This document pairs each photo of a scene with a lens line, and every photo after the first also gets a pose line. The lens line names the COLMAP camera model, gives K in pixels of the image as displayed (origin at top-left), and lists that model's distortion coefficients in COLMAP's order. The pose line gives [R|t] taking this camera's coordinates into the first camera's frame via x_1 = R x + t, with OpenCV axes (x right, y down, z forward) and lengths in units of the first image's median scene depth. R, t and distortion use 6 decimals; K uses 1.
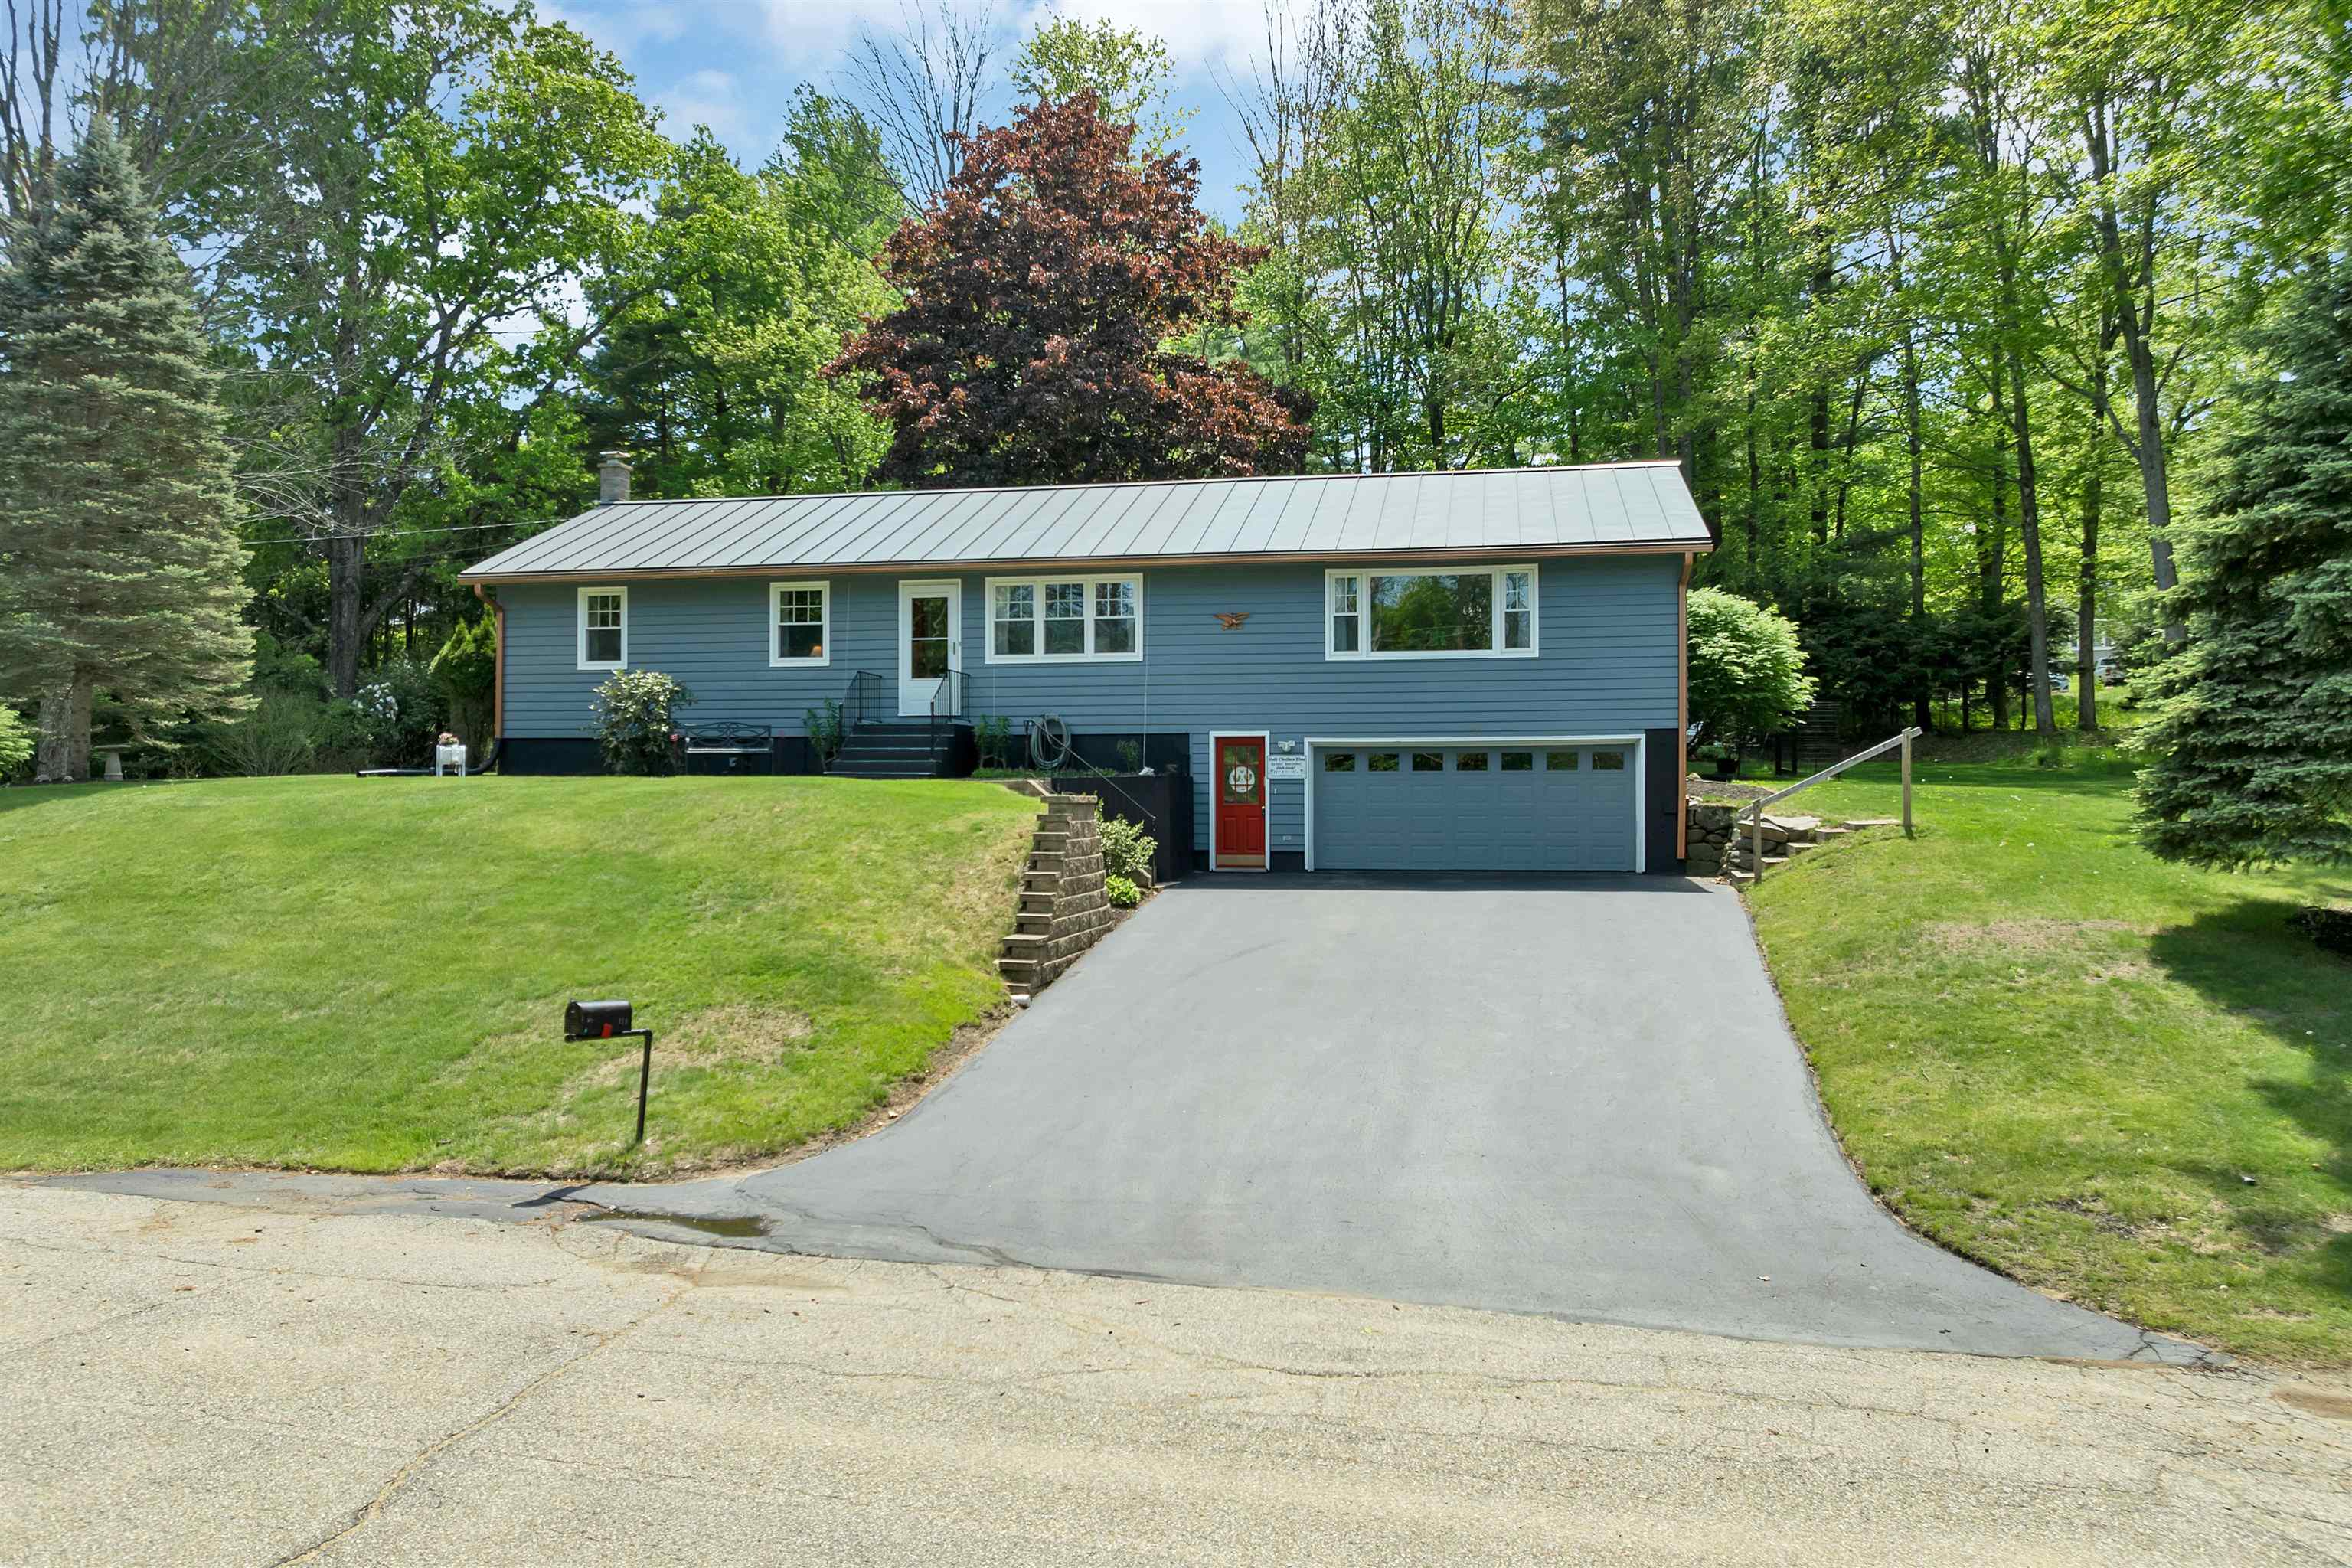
lens RADIAL K [[1687.3, 0, 1176.0], [0, 1687.3, 784.0], [0, 0, 1]] dist [-0.042202, 0.008096]
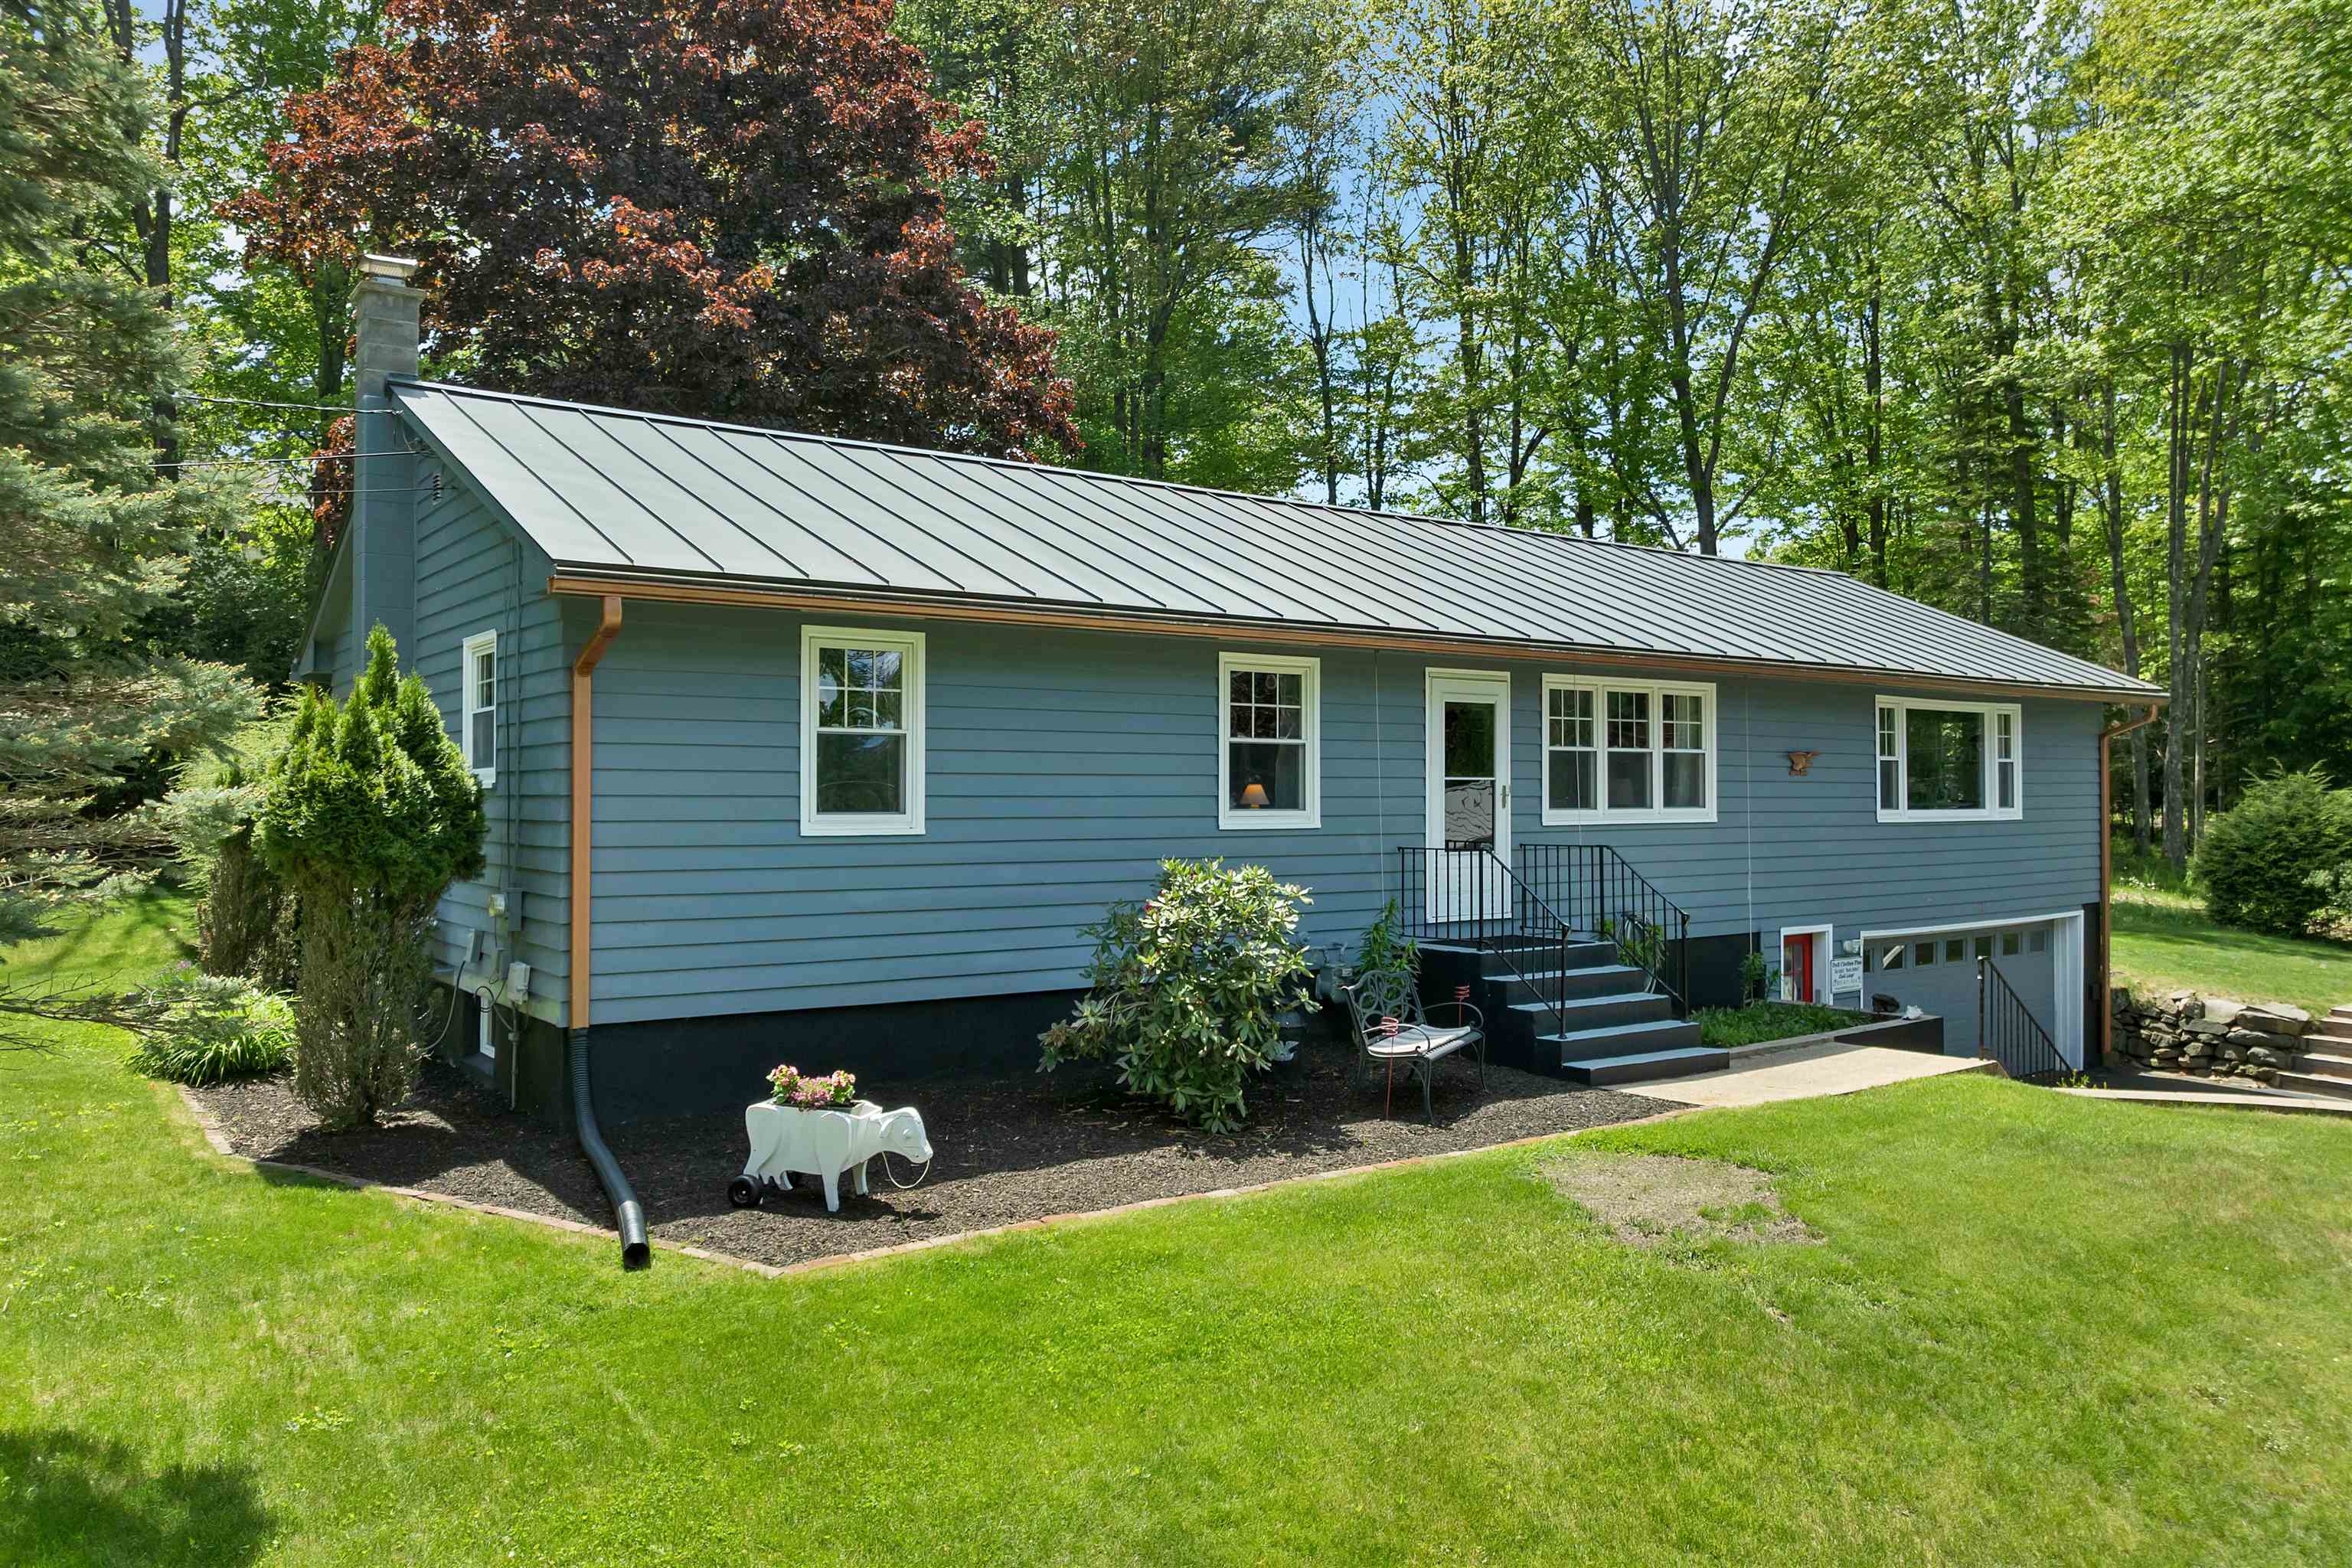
lens RADIAL K [[1735.7, 0, 1176.0], [0, 1735.7, 784.0], [0, 0, 1]] dist [-0.080100, 0.000352]
pose [[0.684424, 0.000256, 0.729084, -0.618370], [-0.015472, 0.999780, 0.014174, -0.091536], [-0.728920, -0.020981, 0.684277, 0.693044]]
